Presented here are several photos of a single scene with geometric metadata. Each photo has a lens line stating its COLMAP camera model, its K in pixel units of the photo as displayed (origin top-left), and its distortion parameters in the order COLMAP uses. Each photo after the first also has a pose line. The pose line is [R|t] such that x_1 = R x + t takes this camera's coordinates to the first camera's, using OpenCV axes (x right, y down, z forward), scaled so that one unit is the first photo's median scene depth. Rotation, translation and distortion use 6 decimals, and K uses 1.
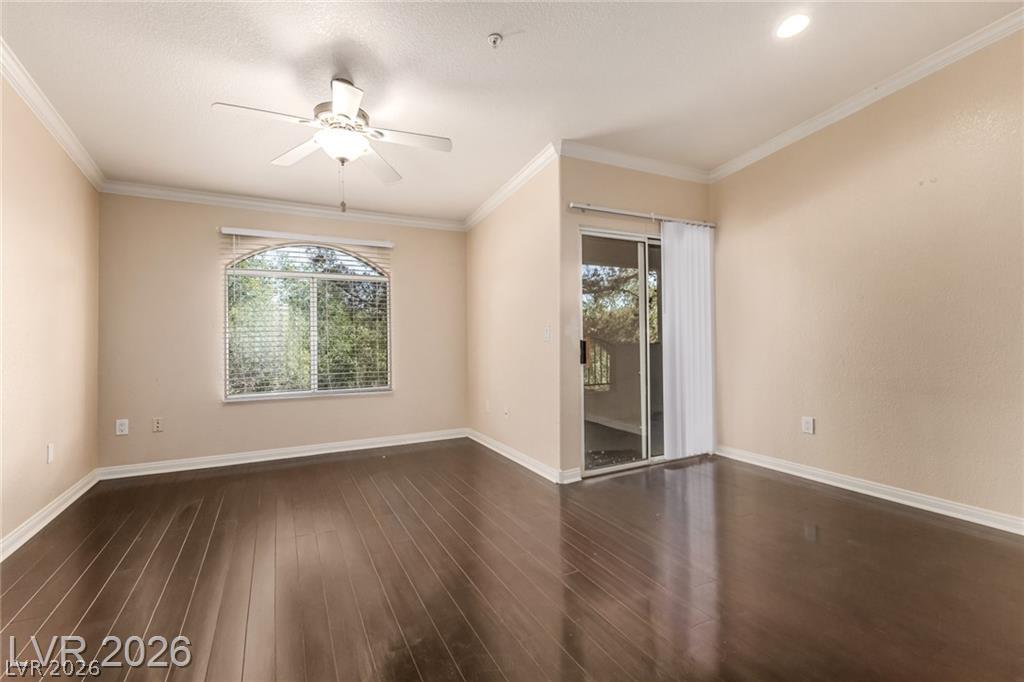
lens RADIAL K [[452.1, 0, 520.2], [0, 452.1, 336.8], [0, 0, 1]] dist [0.005152, 0.000018]
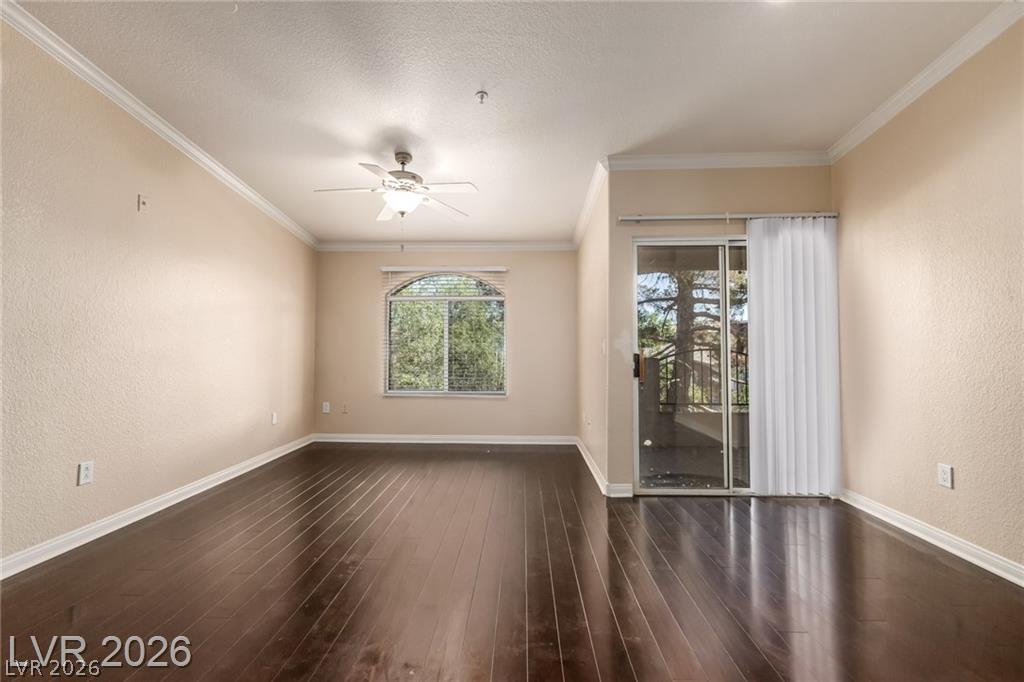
lens RADIAL K [[452.1, 0, 514.1], [0, 452.1, 342.5], [0, 0, 1]] dist [0.005152, 0.000018]
pose [[0.869286, 0.003357, -0.494298, 0.362352], [-0.010552, 0.999875, -0.011768, -0.002117], [0.494197, 0.015445, 0.869213, 0.017248]]
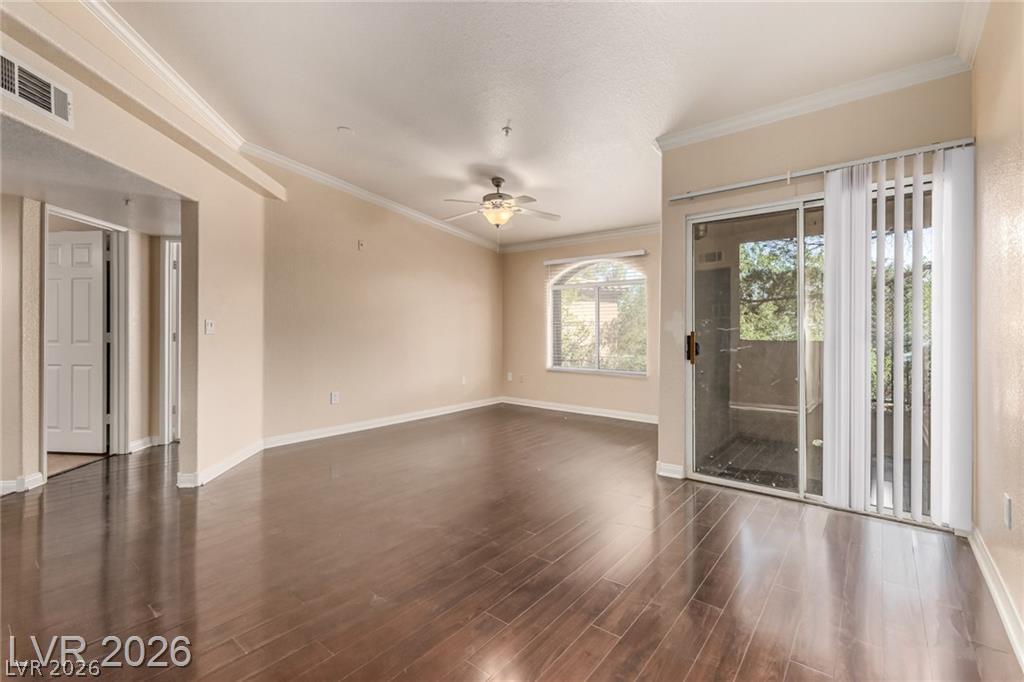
lens RADIAL K [[452.1, 0, 515.5], [0, 452.1, 336.2], [0, 0, 1]] dist [0.005152, 0.000018]
pose [[0.393514, 0.019649, -0.919108, 0.807513], [-0.007882, 0.999807, 0.017999, -0.003933], [0.919285, 0.000161, 0.393593, 0.264062]]
